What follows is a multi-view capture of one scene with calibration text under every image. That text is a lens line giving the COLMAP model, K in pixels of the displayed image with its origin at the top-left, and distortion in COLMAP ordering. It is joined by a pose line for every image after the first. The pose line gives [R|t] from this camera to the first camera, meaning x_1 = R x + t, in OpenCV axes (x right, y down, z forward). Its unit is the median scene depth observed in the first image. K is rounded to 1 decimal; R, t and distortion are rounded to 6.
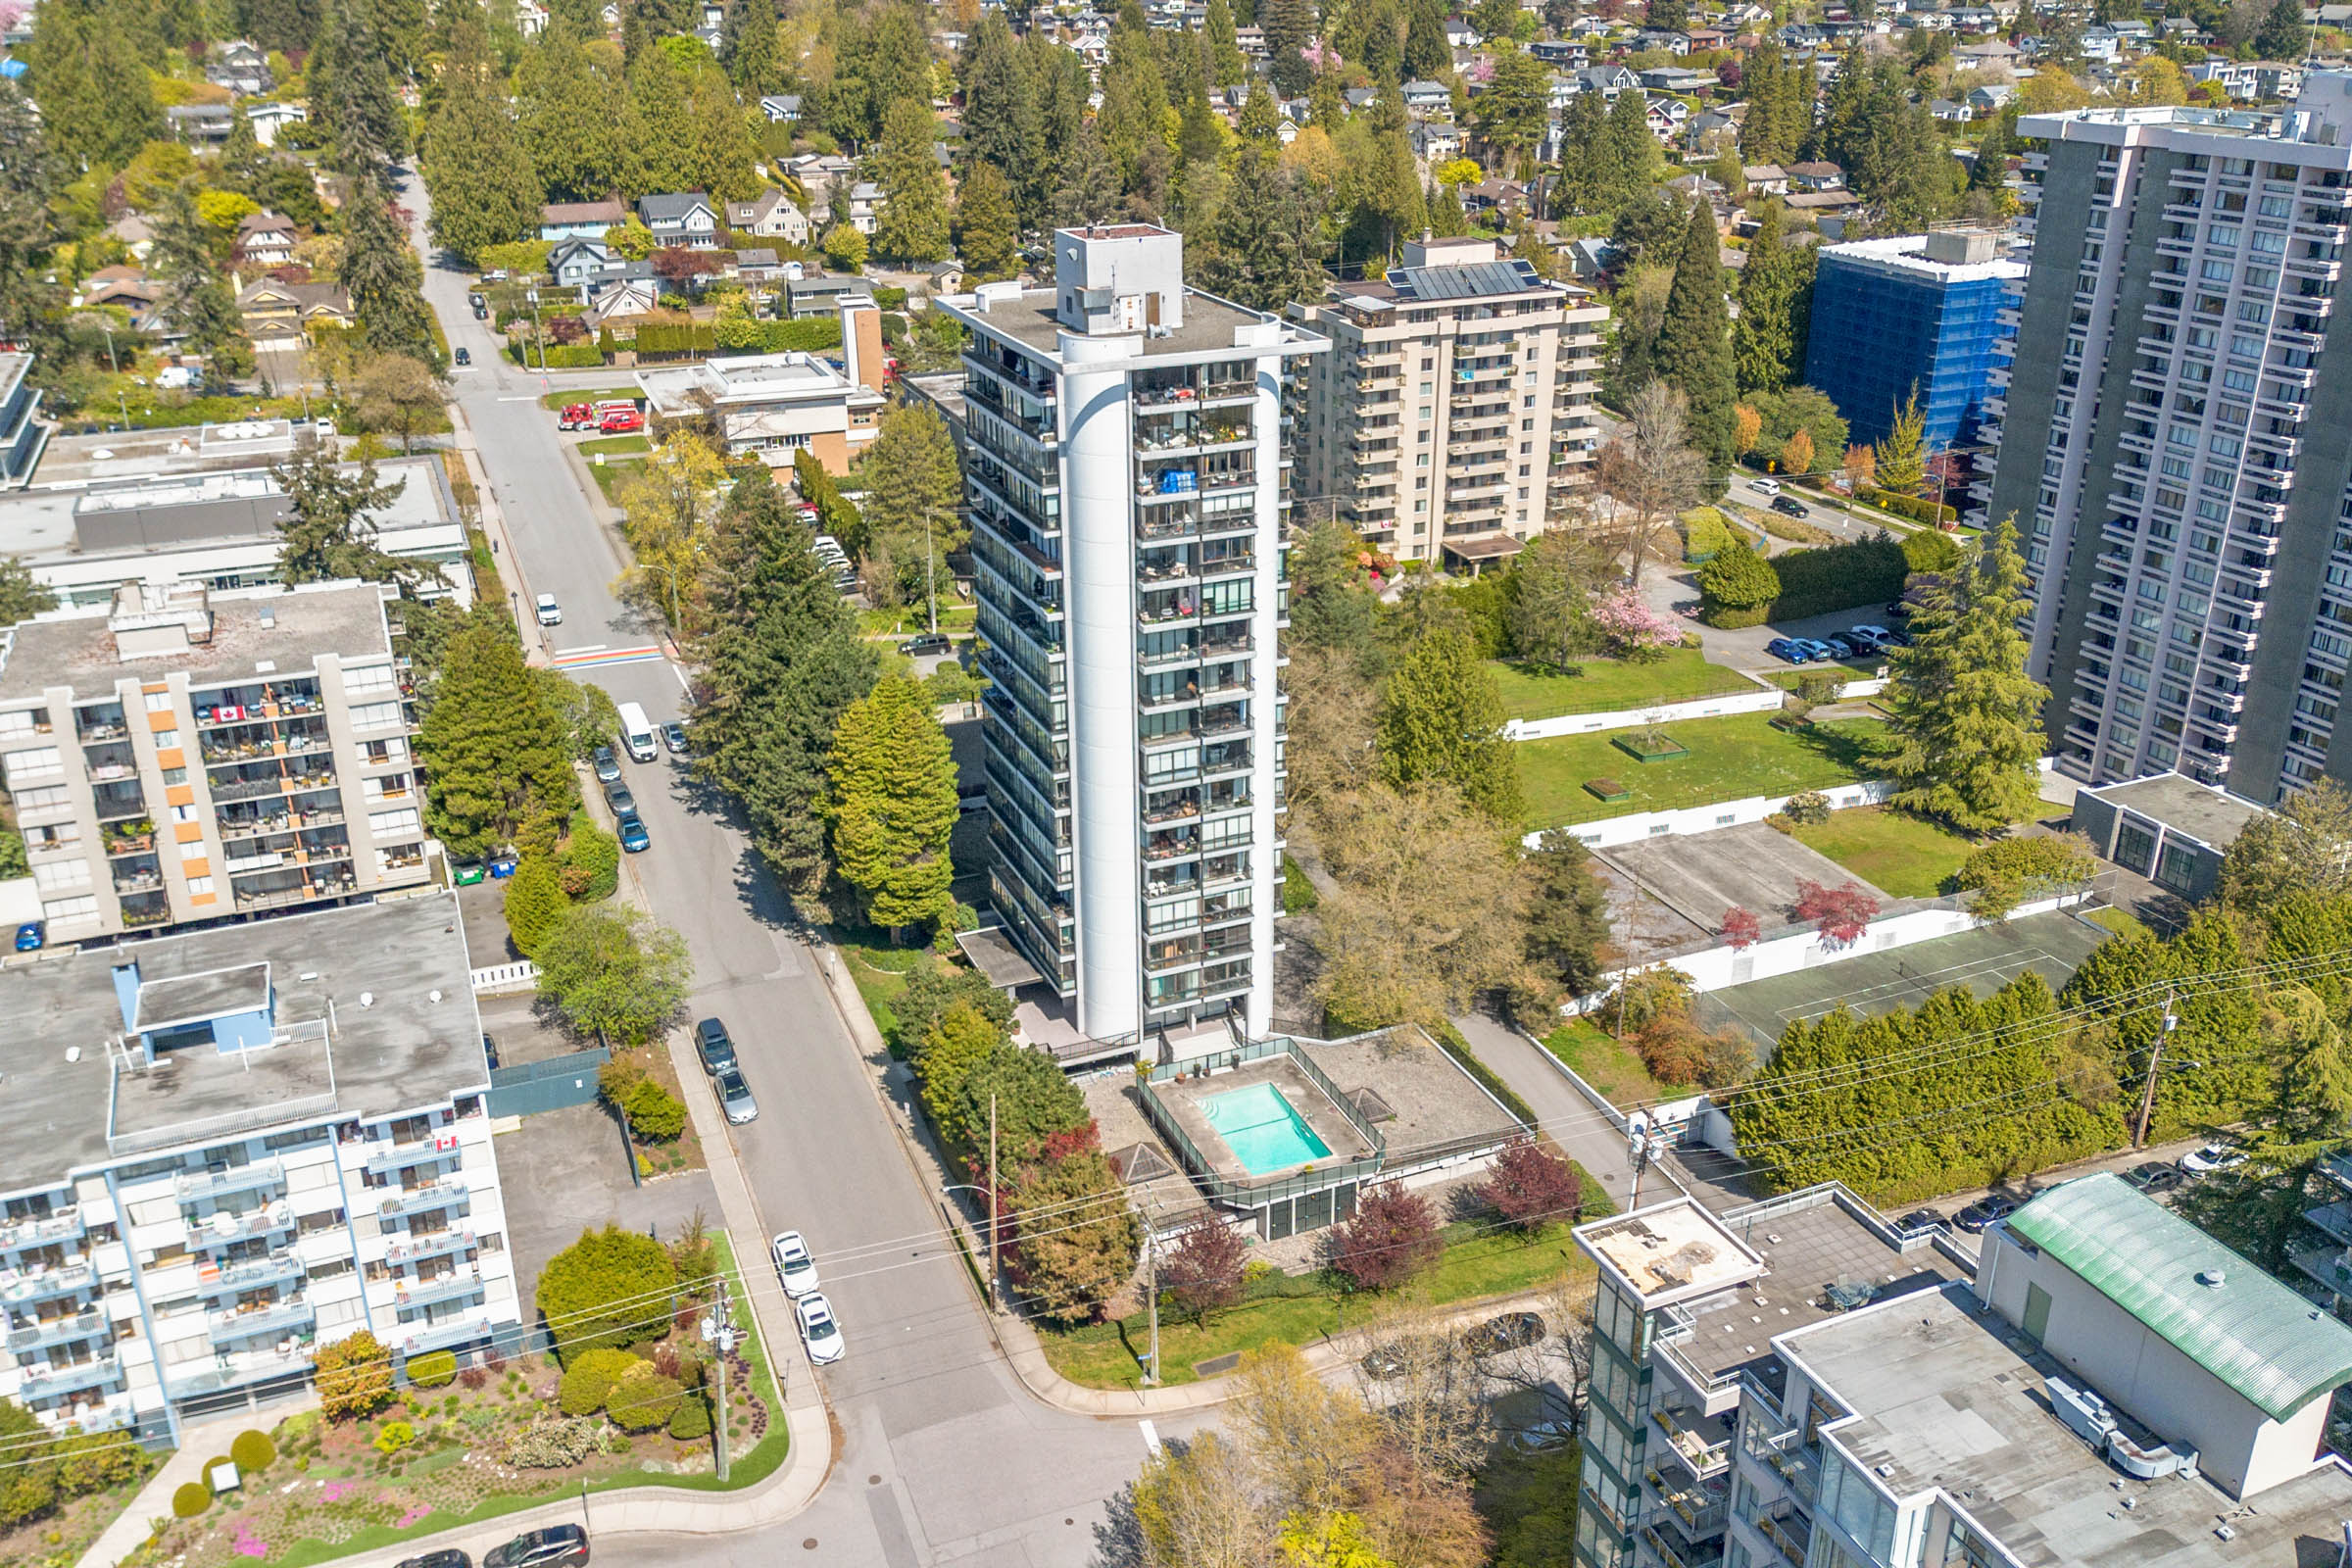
lens RADIAL K [[1965.5, 0, 1182.4], [0, 1965.5, 784.3], [0, 0, 1]] dist [0.000795, -0.000311]
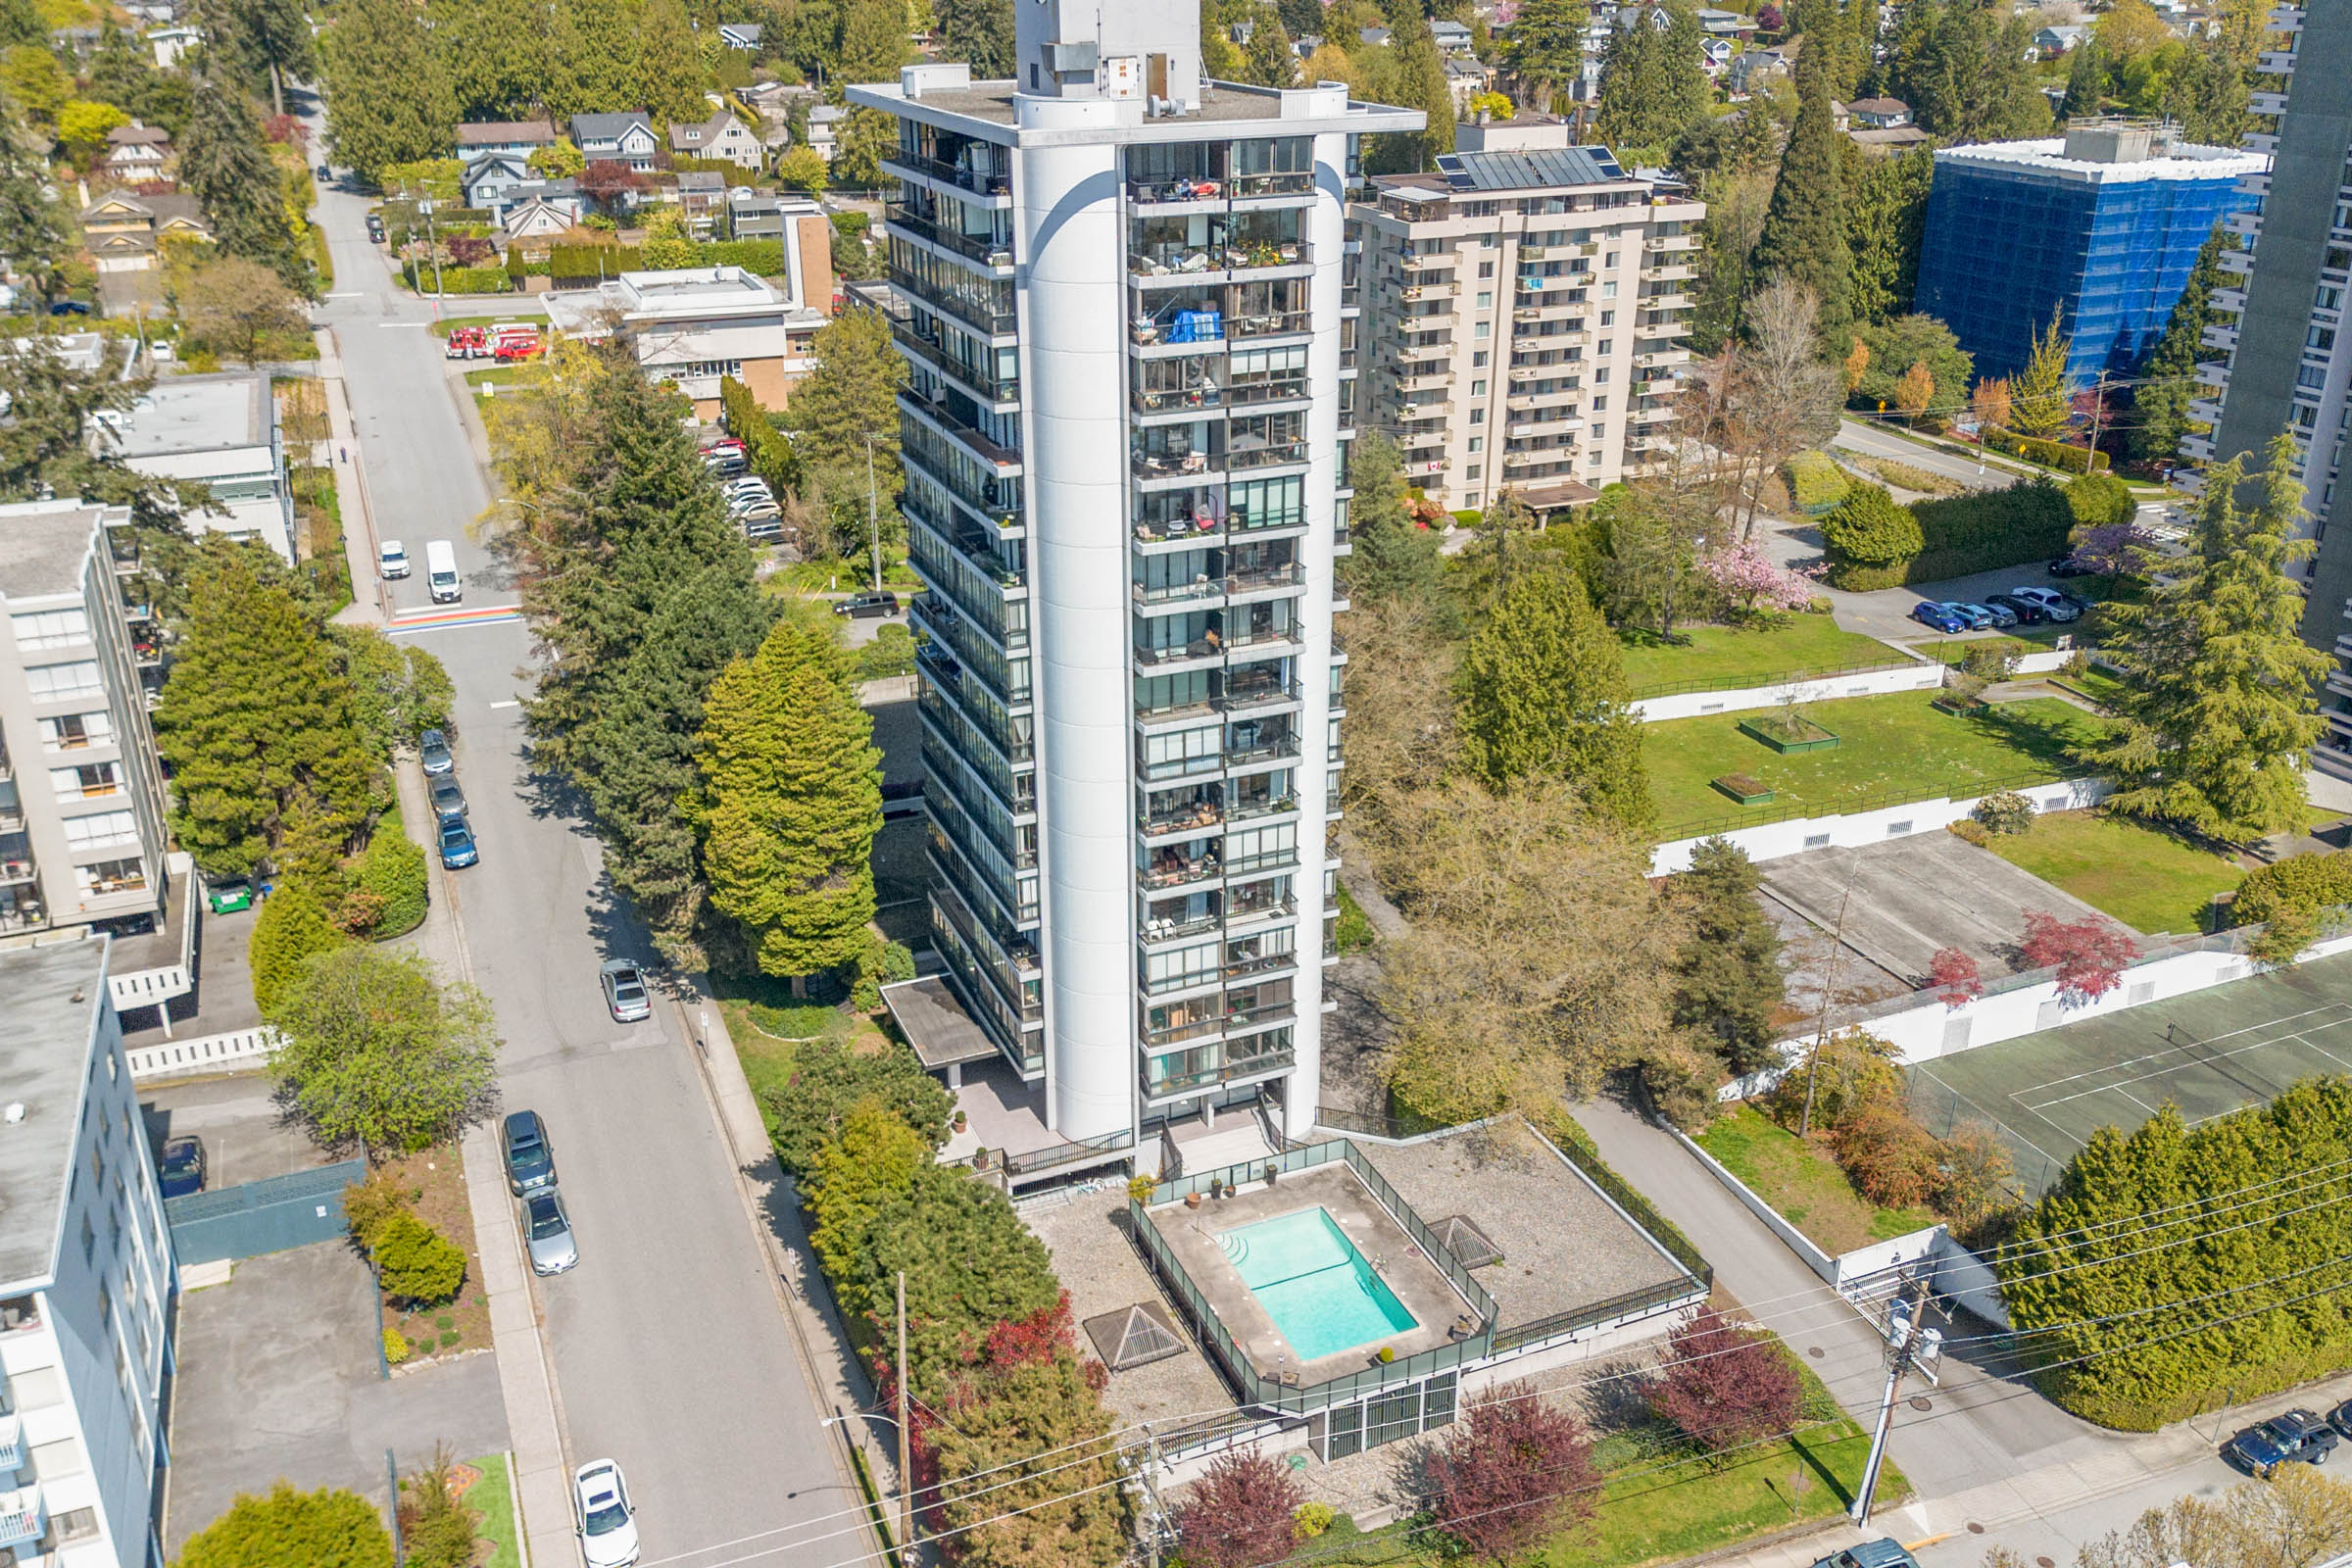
lens RADIAL K [[1965.5, 0, 1170.1], [0, 1965.5, 783.5], [0, 0, 1]] dist [0.000795, -0.000311]
pose [[0.999992, 0.002574, -0.003048, -0.006460], [-0.002571, 0.999996, 0.000965, 0.000686], [0.003051, -0.000957, 0.999995, 0.264792]]
